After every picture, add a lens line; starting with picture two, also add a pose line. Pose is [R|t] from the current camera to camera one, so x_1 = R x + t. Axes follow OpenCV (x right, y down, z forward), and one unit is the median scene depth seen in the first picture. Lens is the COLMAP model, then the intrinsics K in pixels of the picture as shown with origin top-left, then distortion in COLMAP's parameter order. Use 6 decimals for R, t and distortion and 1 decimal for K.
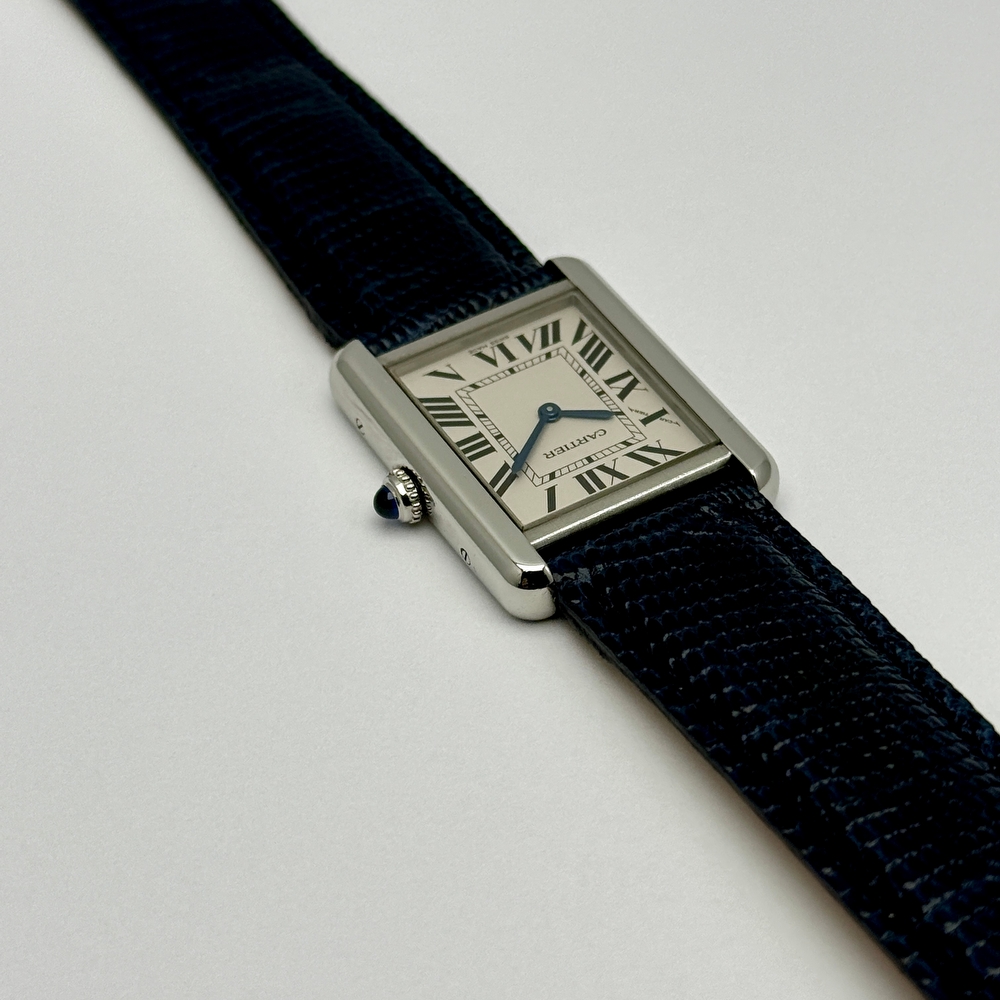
lens RADIAL K [[2794.5, 0, 502.0], [0, 2794.5, 502.3], [0, 0, 1]] dist [0.330094, 0.000000]
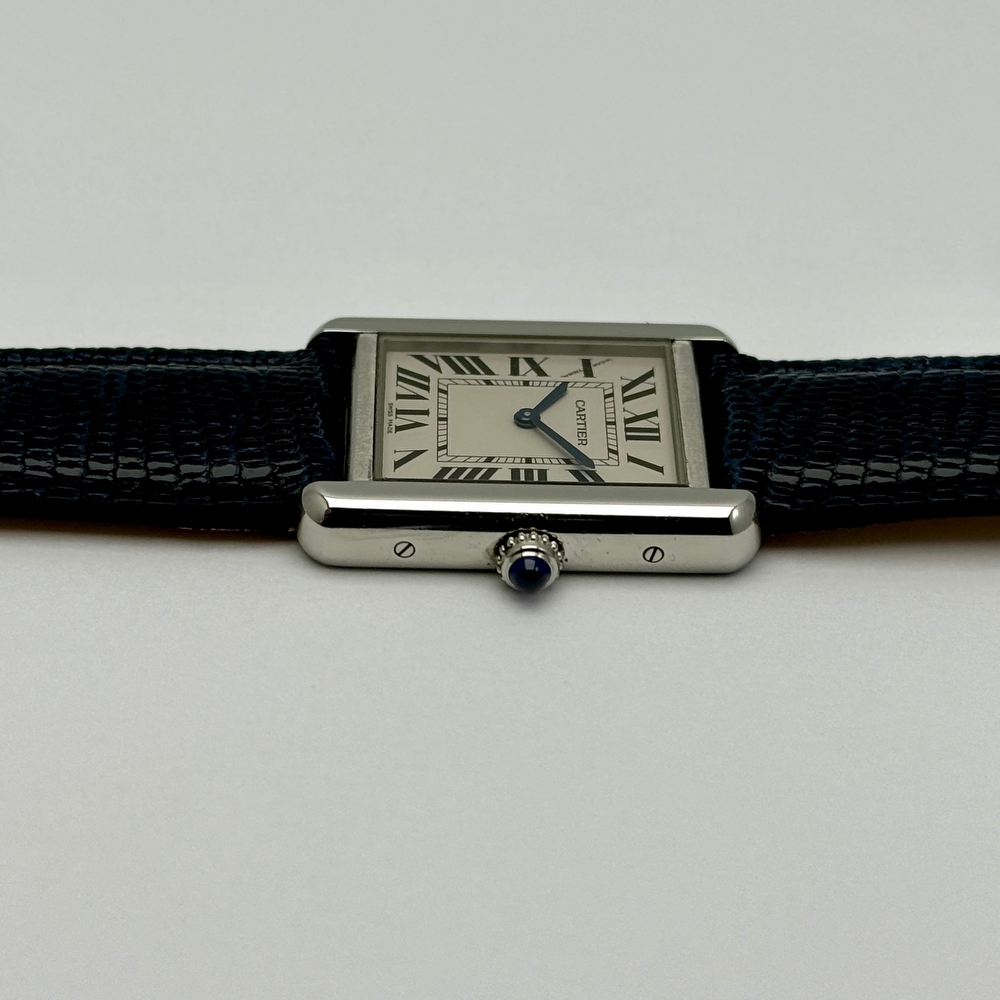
lens RADIAL K [[2794.5, 0, 504.4], [0, 2794.5, 497.9], [0, 0, 1]] dist [0.330094, 0.000000]
pose [[0.497275, -0.488536, 0.716973, -0.633369], [0.590004, 0.796307, 0.133380, -0.134377], [-0.636091, 0.356691, 0.684222, 0.407017]]
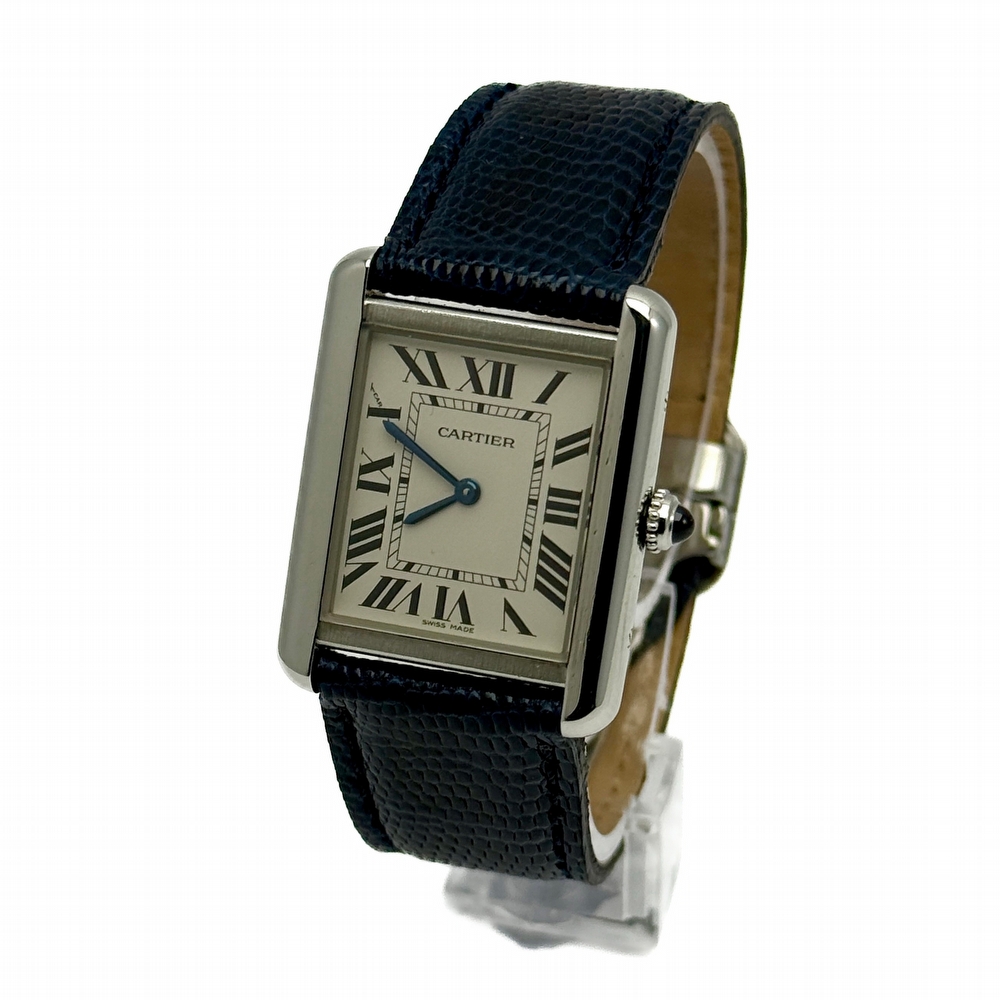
lens RADIAL K [[2794.5, 0, 505.8], [0, 2794.5, 504.6], [0, 0, 1]] dist [0.330094, 0.000000]
pose [[-0.746949, -0.641034, 0.176475, -0.150237], [0.614308, -0.563842, 0.552004, -0.514111], [-0.254349, 0.520728, 0.814953, 0.279029]]
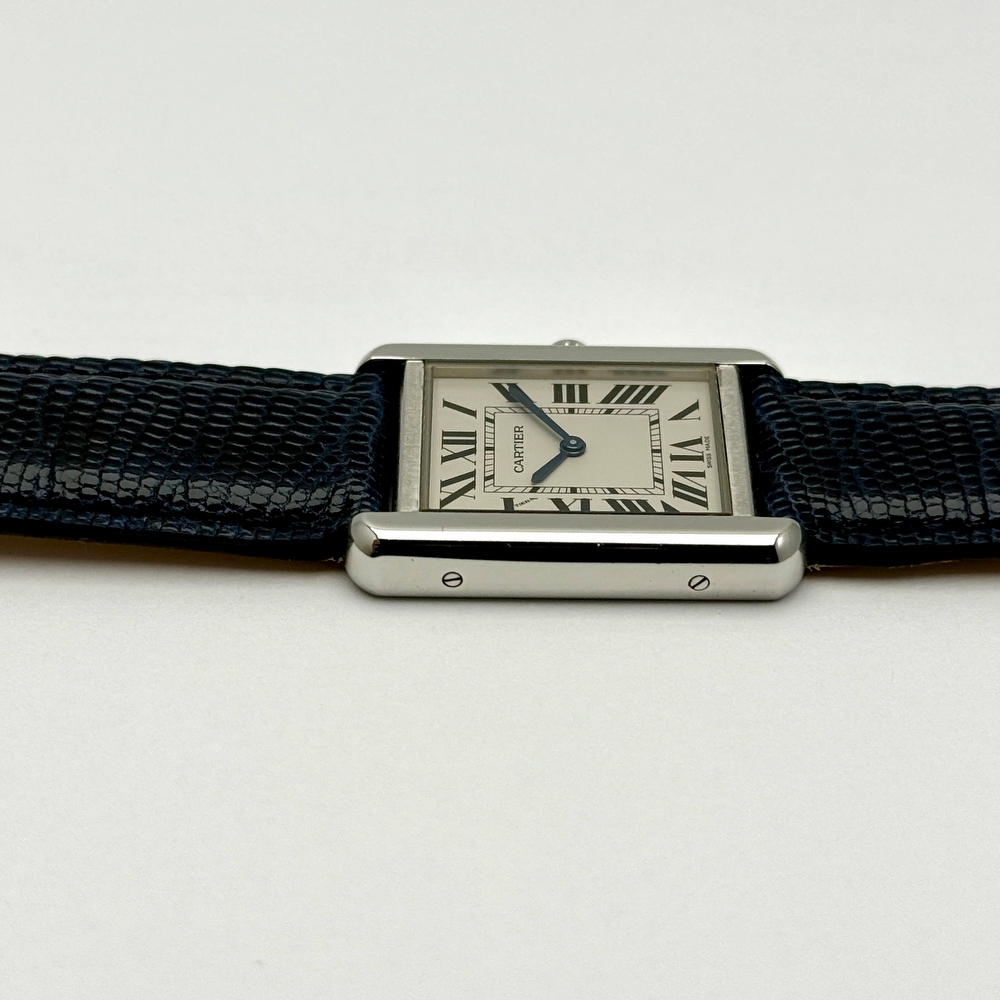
lens RADIAL K [[2794.5, 0, 502.7], [0, 2794.5, 498.8], [0, 0, 1]] dist [0.330094, 0.000000]
pose [[-0.510701, 0.529444, -0.677402, 0.642967], [-0.626070, 0.310993, 0.715066, -0.652125], [0.589255, 0.789286, 0.172645, 0.844692]]
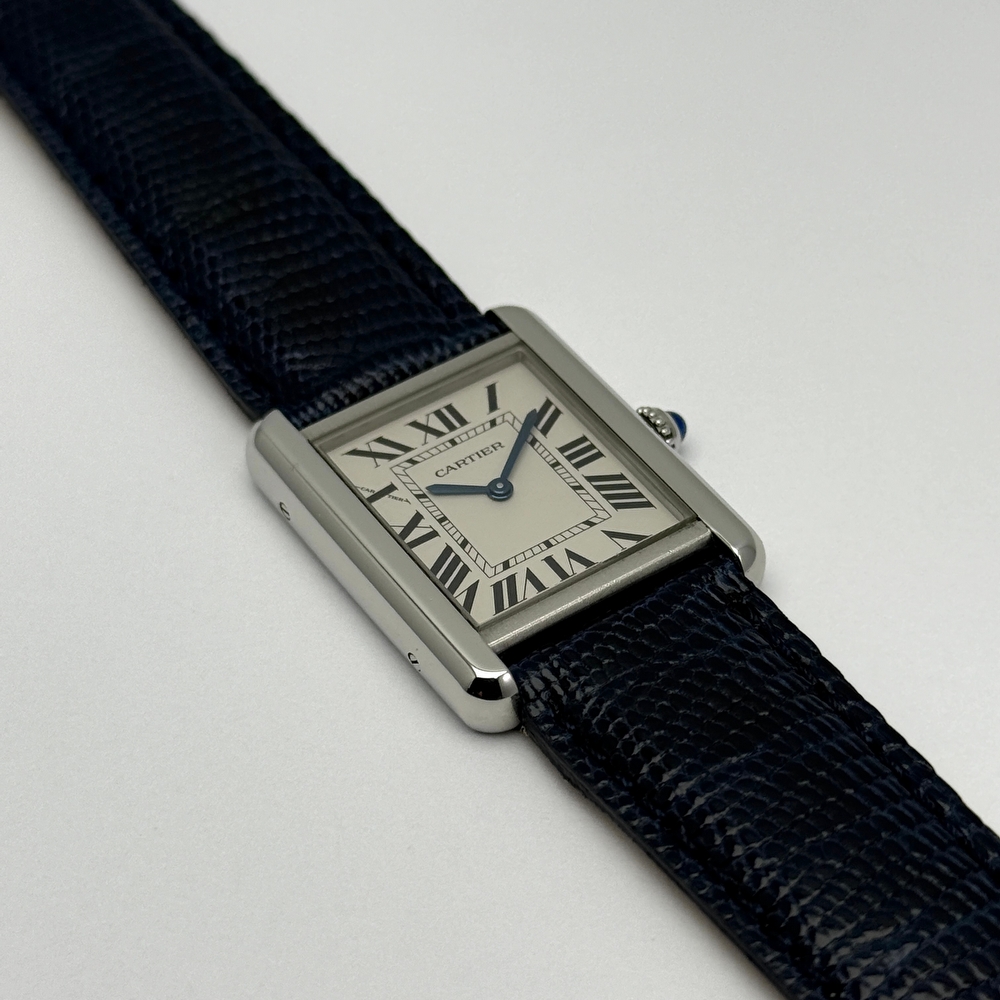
lens RADIAL K [[2794.5, 0, 498.2], [0, 2794.5, 501.4], [0, 0, 1]] dist [0.330094, 0.000000]
pose [[-0.998202, 0.056635, -0.019610, 0.035025], [-0.022033, -0.042489, 0.998854, -0.906609], [0.055737, 0.997490, 0.043661, 0.964608]]
